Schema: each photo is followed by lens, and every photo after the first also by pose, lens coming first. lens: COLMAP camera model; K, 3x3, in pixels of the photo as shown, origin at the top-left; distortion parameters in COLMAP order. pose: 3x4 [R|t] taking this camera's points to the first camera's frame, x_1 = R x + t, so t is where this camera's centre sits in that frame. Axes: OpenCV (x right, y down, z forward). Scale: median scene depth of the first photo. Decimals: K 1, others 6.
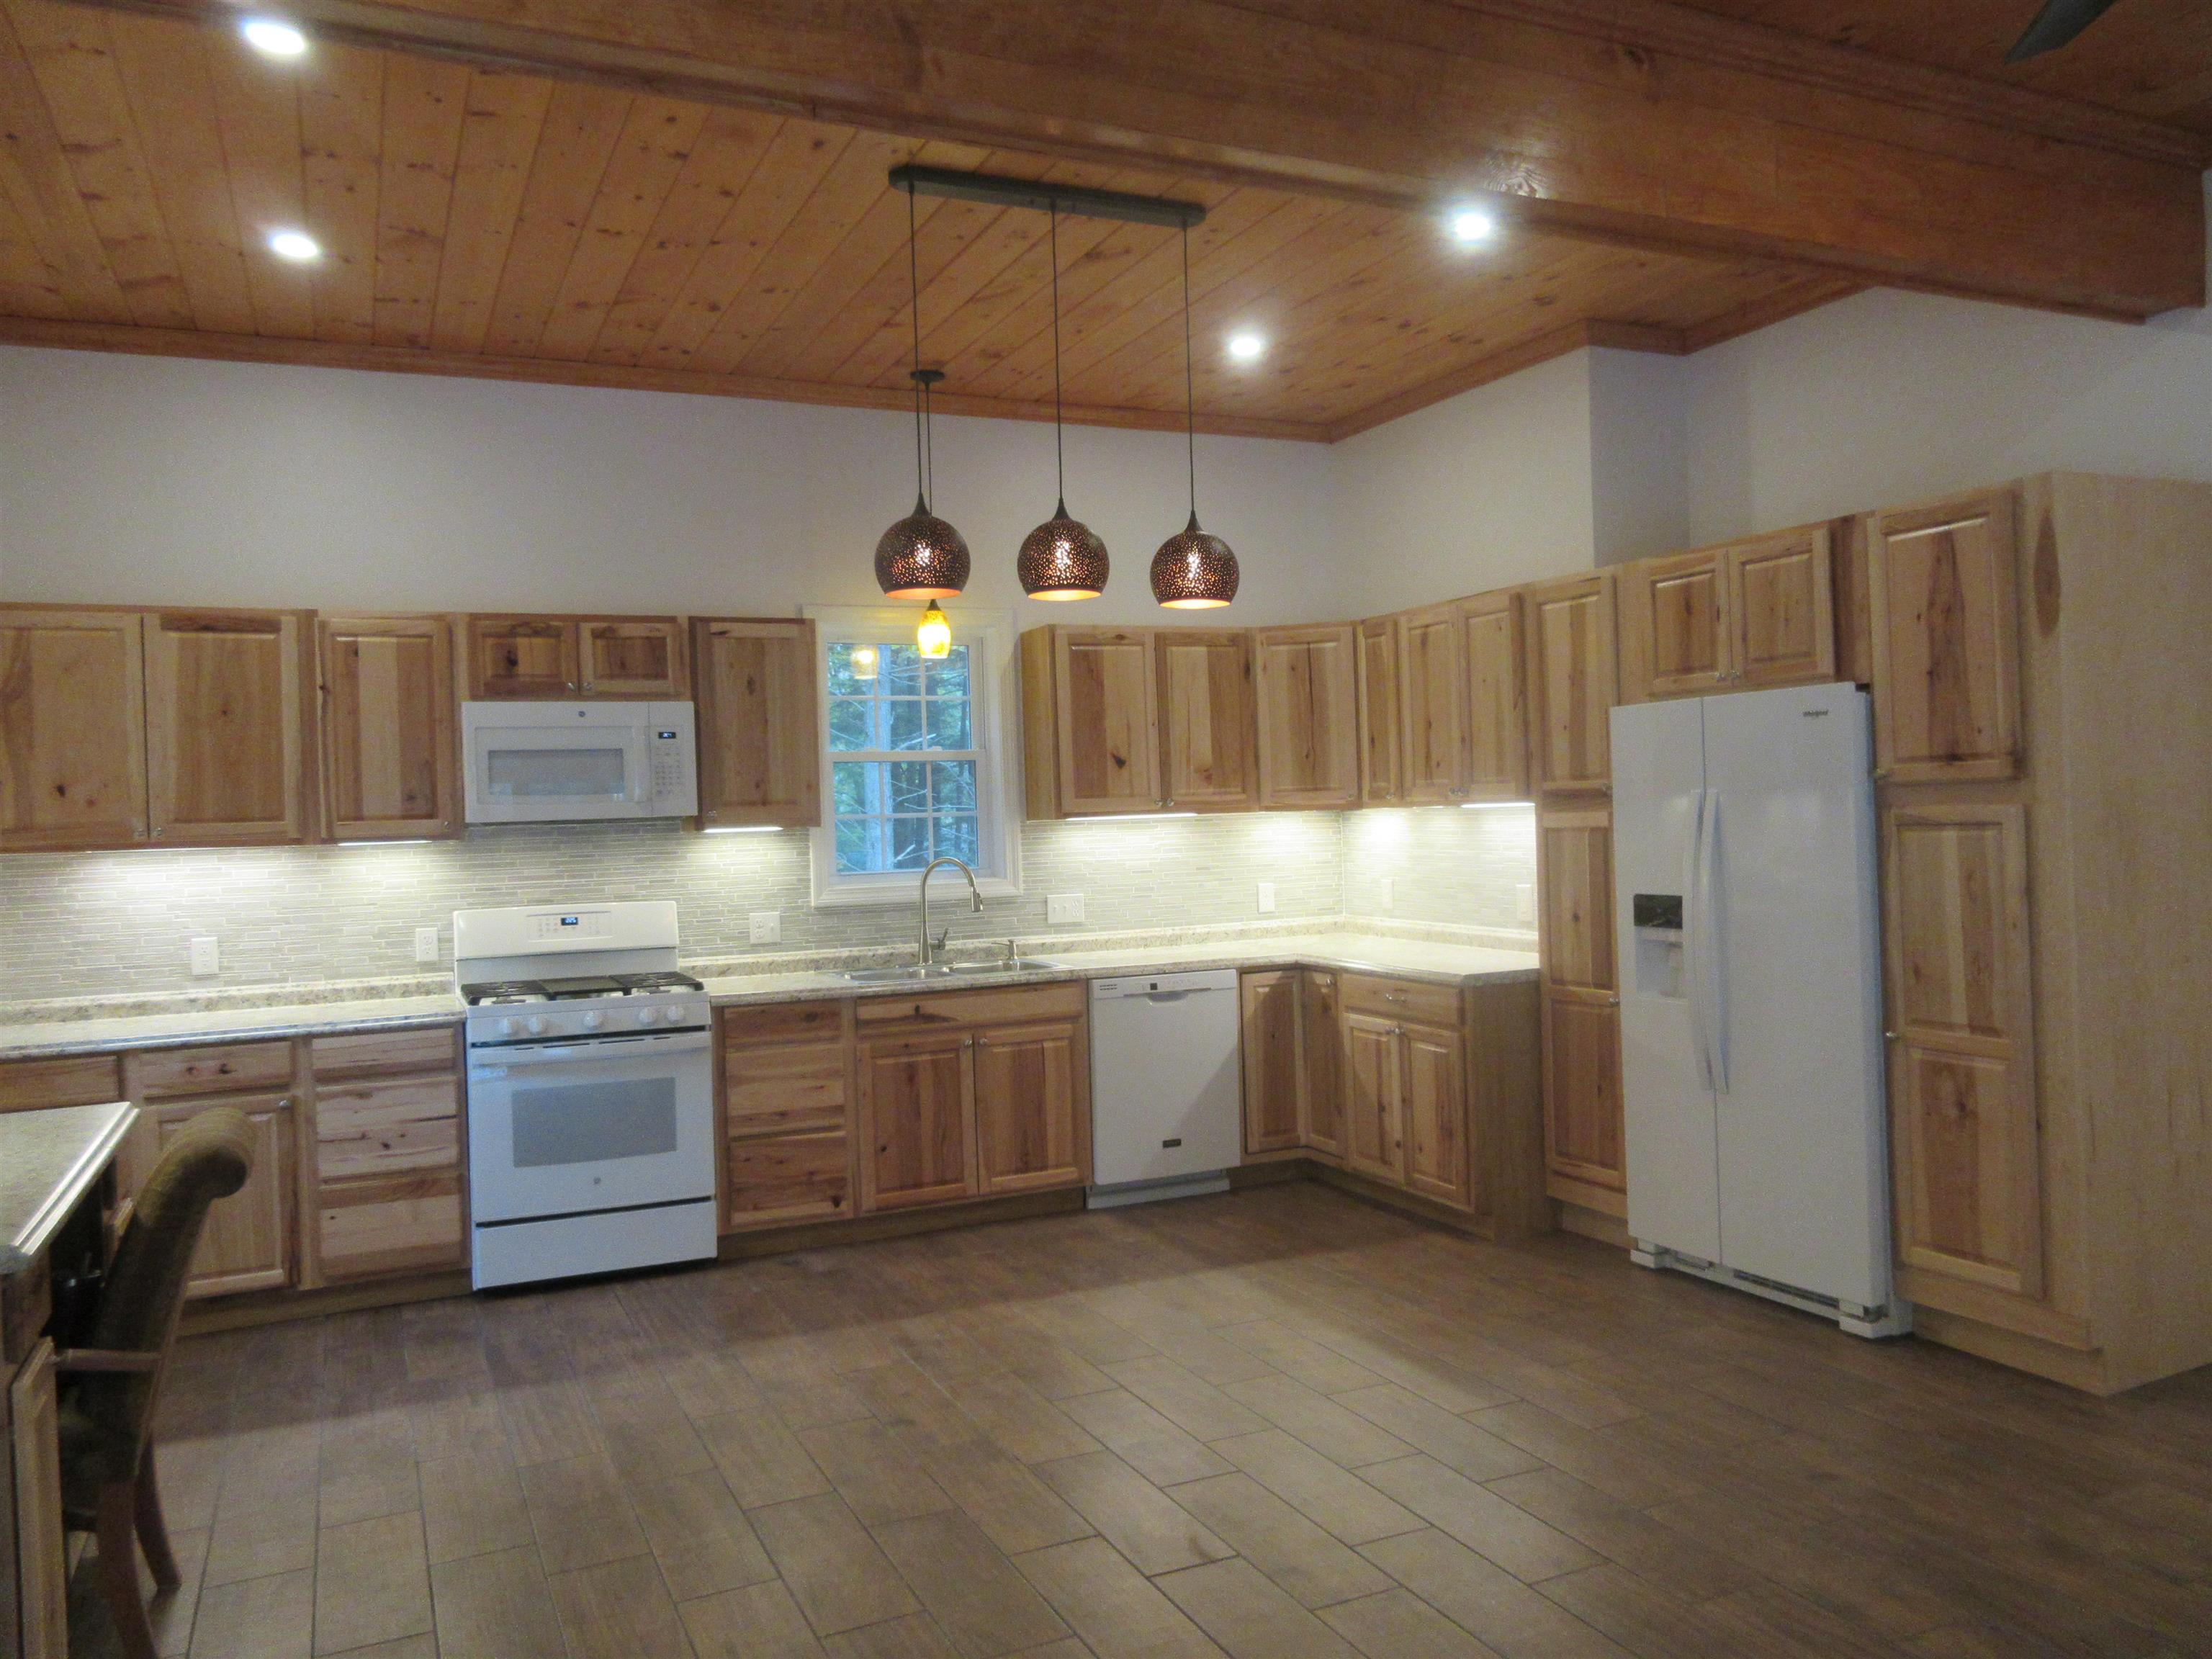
lens RADIAL K [[1641.4, 0, 1102.4], [0, 1641.4, 818.4], [0, 0, 1]] dist [-0.003827, 0.001971]
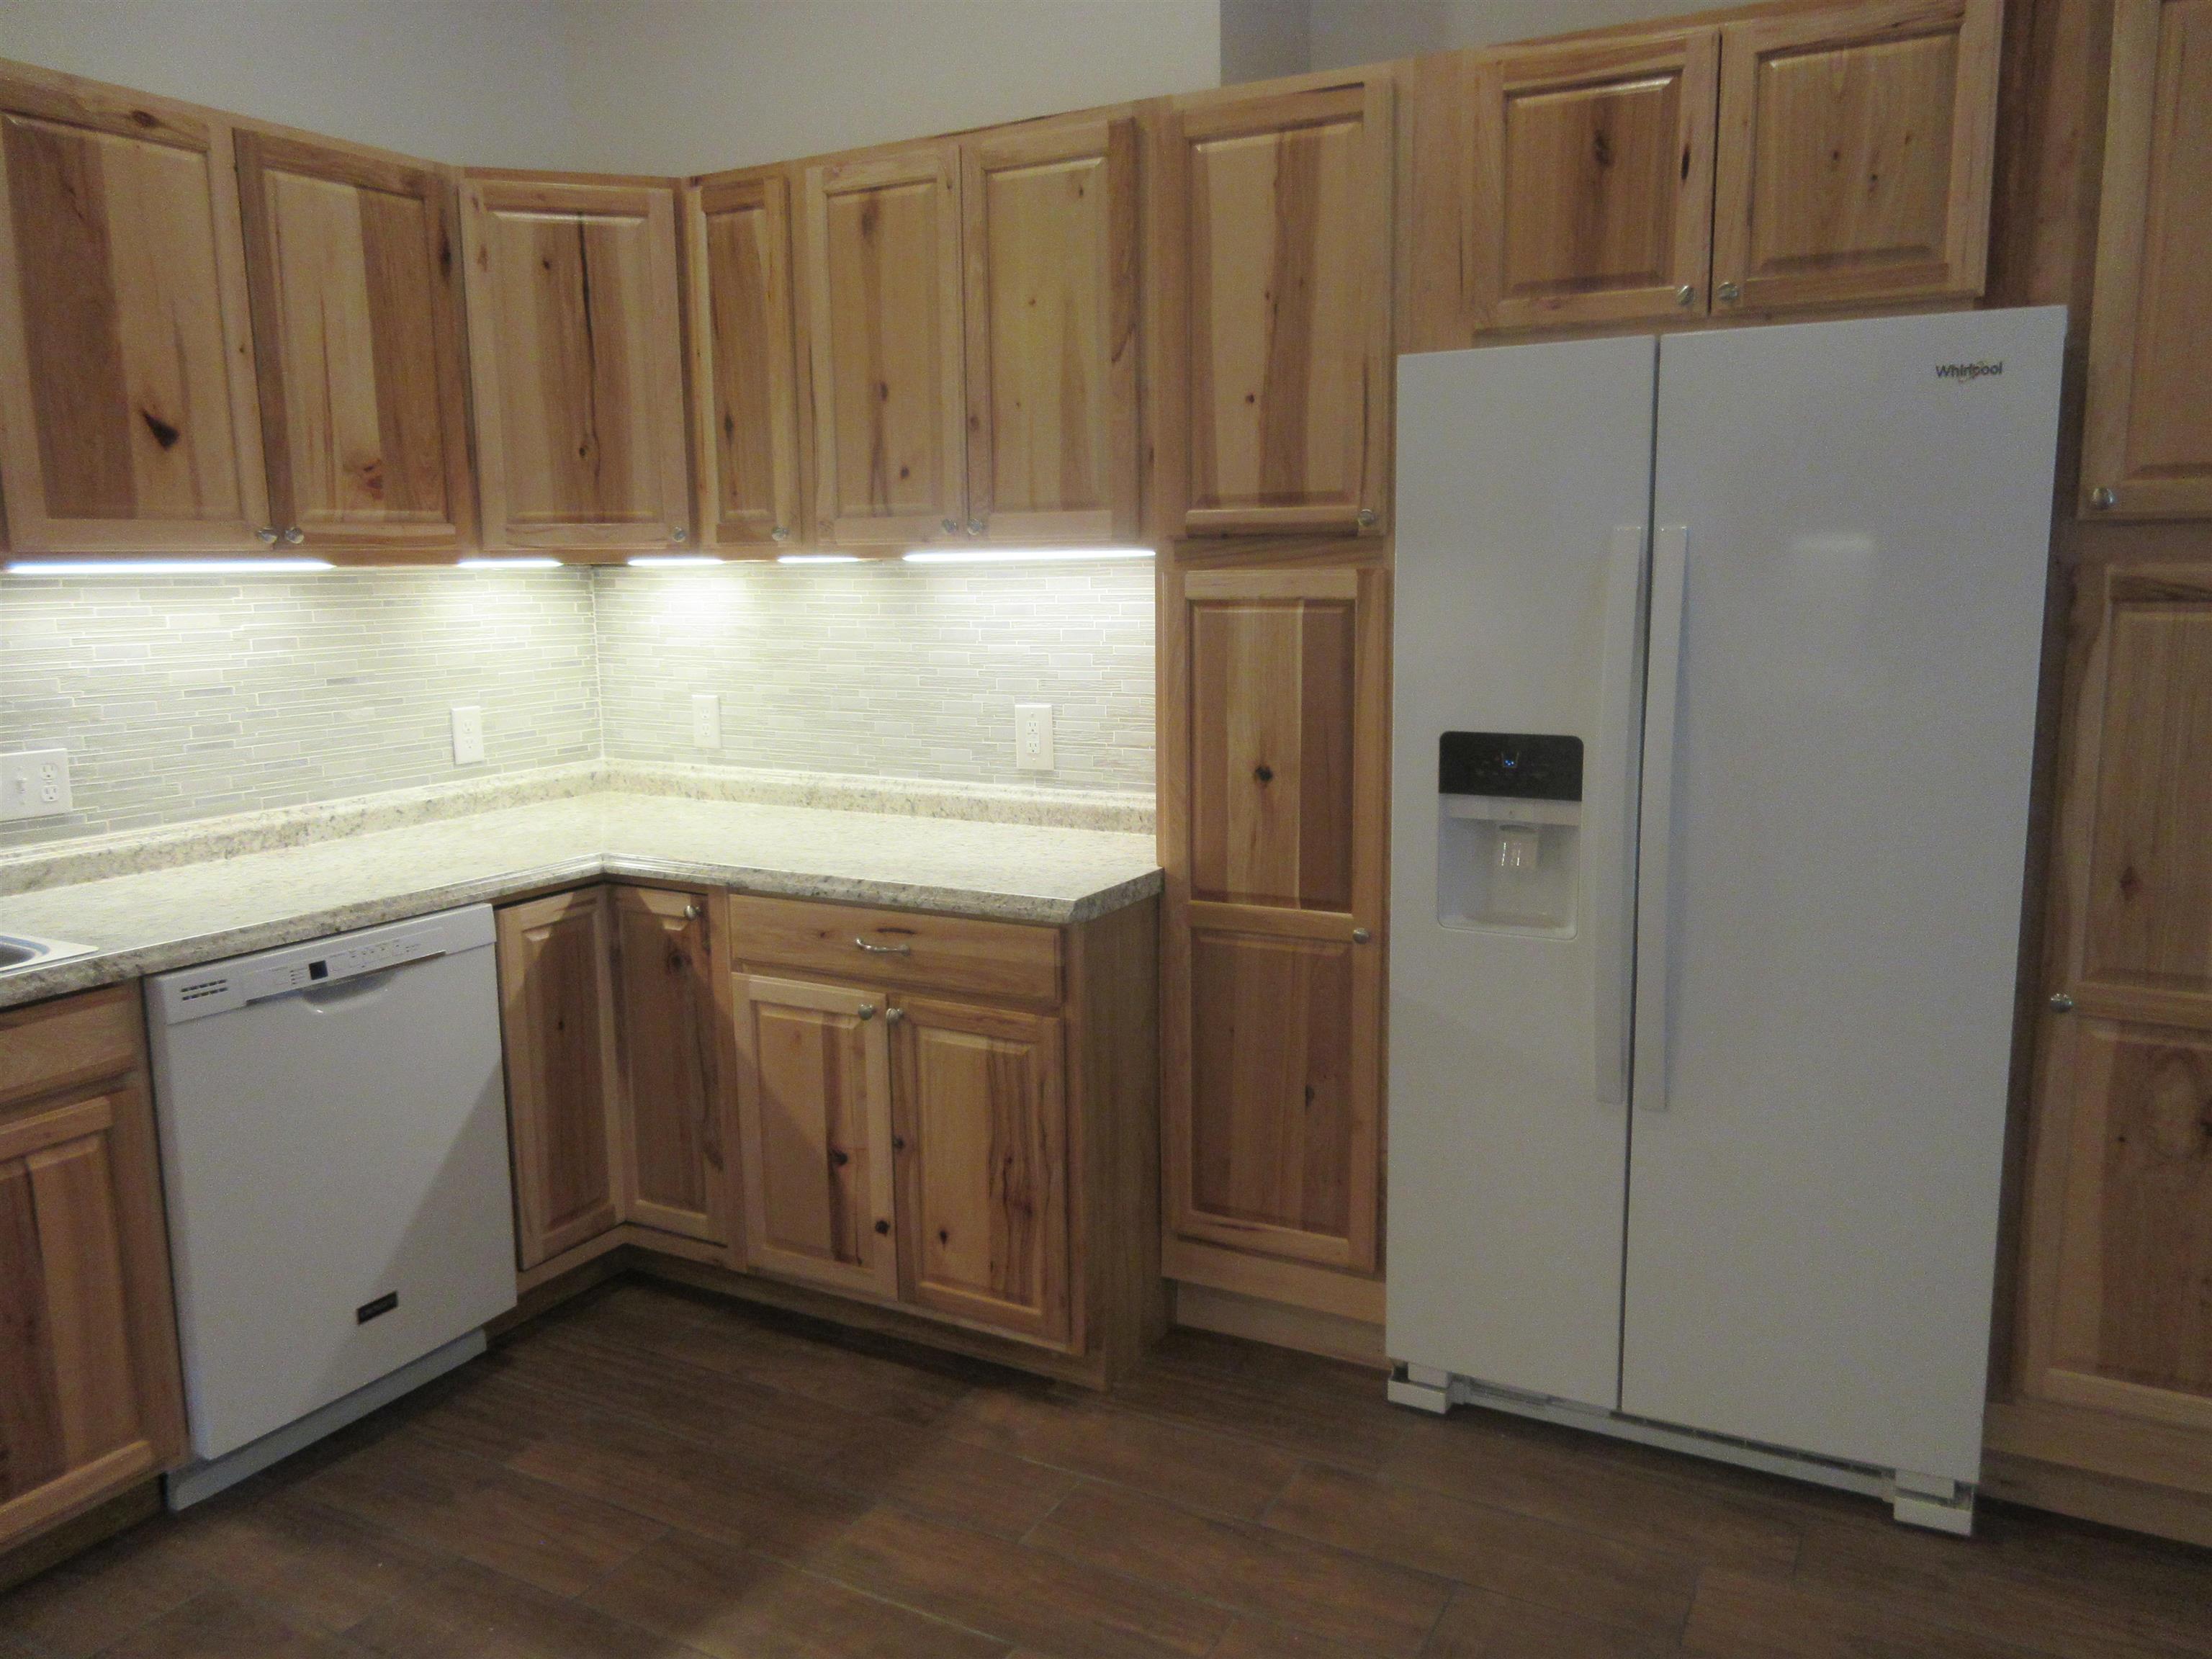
lens RADIAL K [[1641.4, 0, 1102.4], [0, 1641.4, 818.4], [0, 0, 1]] dist [-0.003827, 0.001971]
pose [[0.801012, -0.069657, 0.594582, -0.051507], [-0.010978, 0.991331, 0.130927, 0.005449], [-0.598548, -0.111401, 0.793303, 0.506222]]
